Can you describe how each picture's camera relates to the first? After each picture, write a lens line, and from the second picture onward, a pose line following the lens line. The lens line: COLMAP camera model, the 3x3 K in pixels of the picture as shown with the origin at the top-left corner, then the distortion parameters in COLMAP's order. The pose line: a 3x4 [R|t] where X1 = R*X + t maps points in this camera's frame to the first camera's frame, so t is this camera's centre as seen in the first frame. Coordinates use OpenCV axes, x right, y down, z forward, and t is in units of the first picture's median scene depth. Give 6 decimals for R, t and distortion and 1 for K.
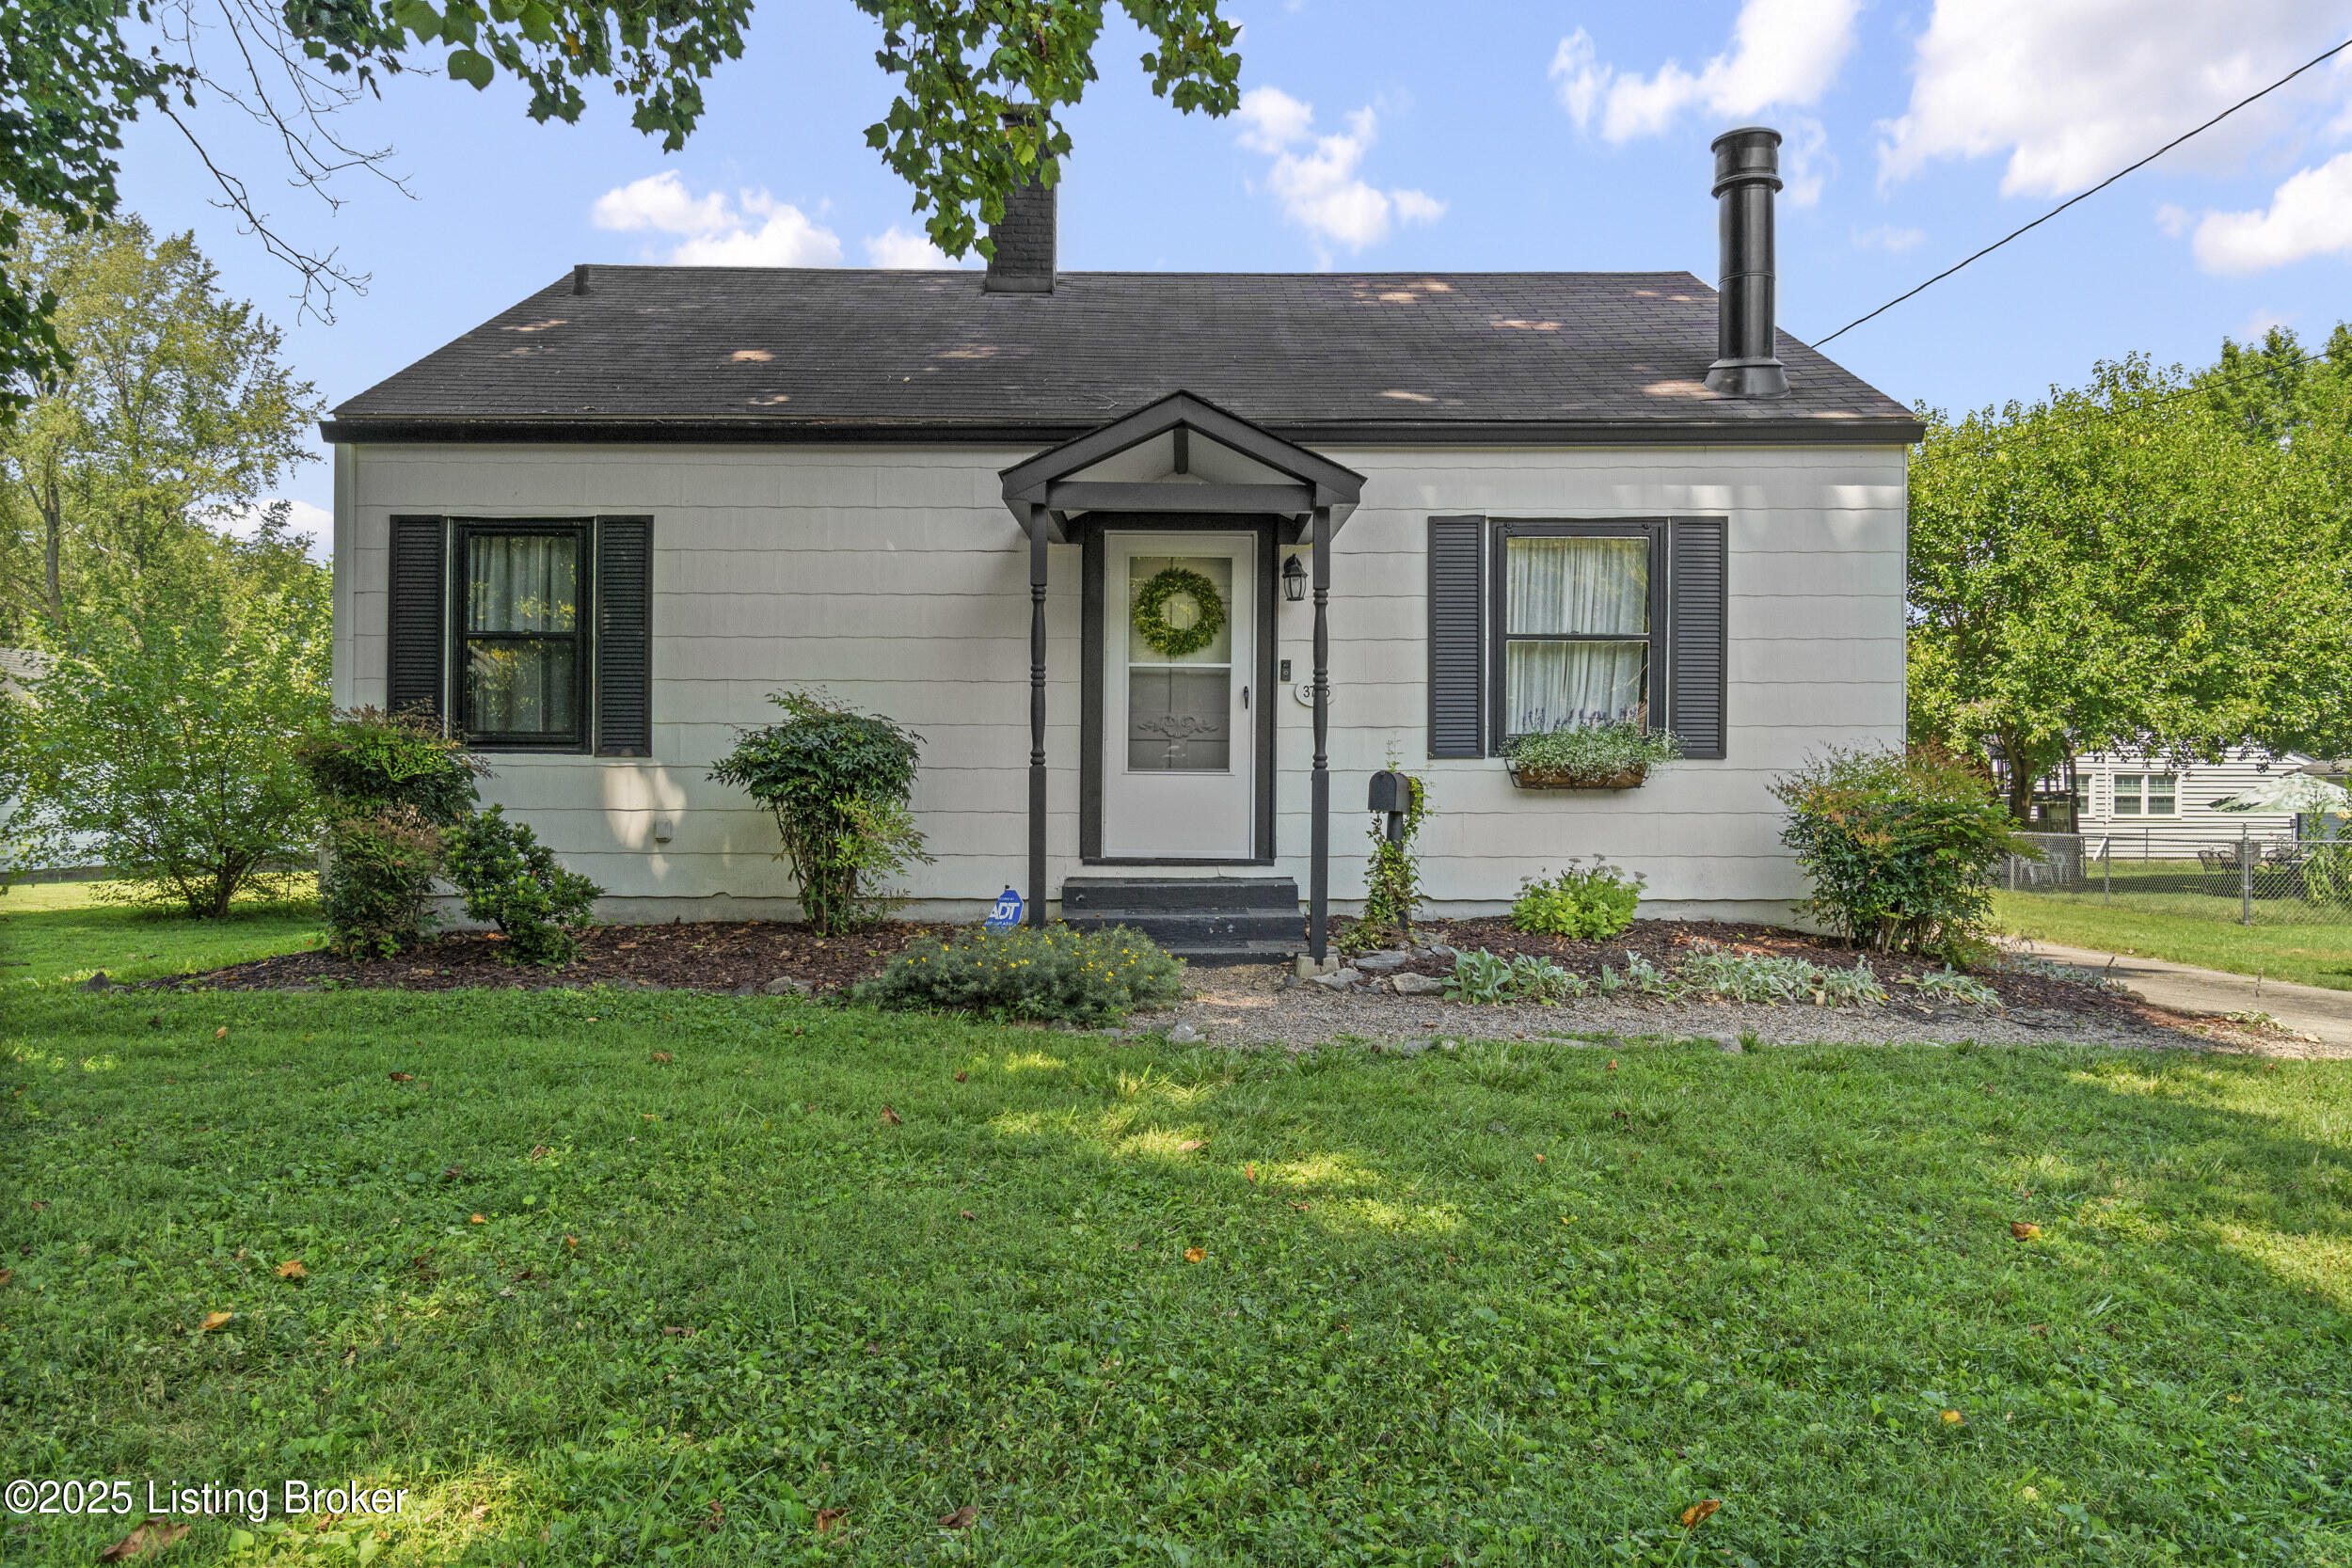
lens RADIAL K [[1625.4, 0, 1178.3], [0, 1625.4, 779.5], [0, 0, 1]] dist [-0.001086, 0.000109]
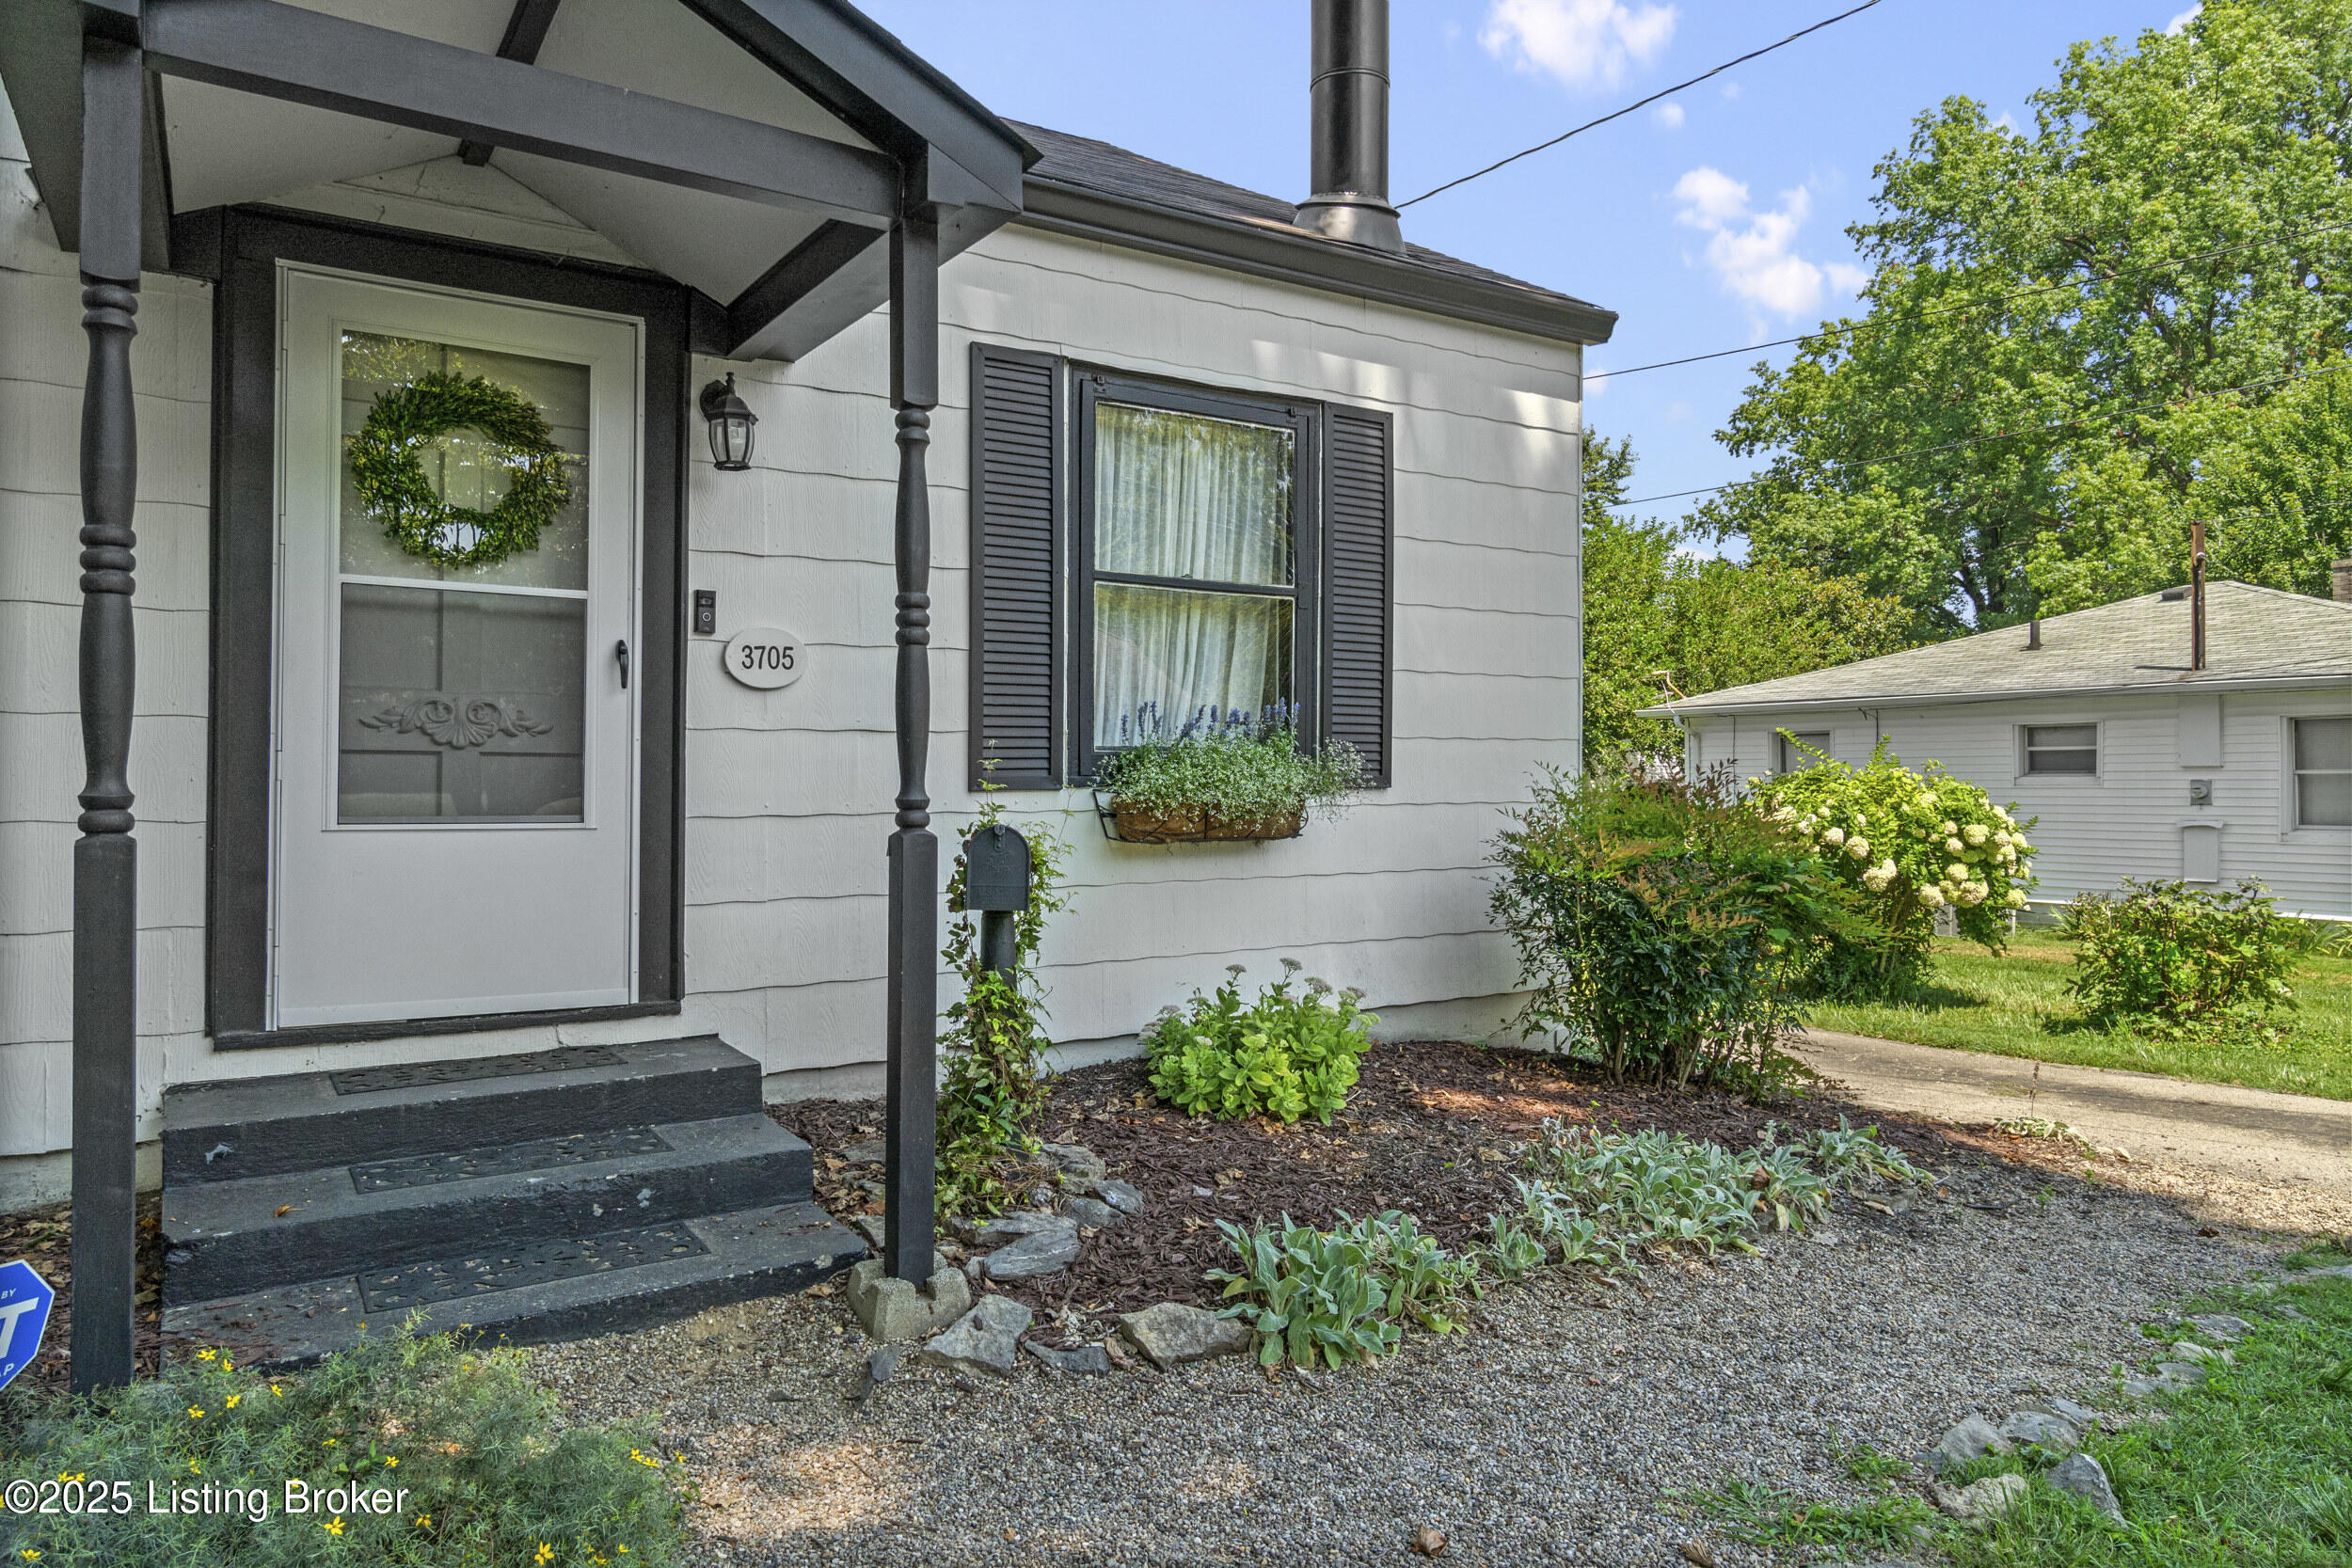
lens RADIAL K [[1512.2, 0, 1172.9], [0, 1512.2, 760.6], [0, 0, 1]] dist [-0.007453, 0.002907]
pose [[0.843607, 0.003840, 0.536947, -0.058894], [0.002419, 0.999937, -0.010952, -0.017046], [-0.536955, 0.010538, 0.843545, 0.541776]]
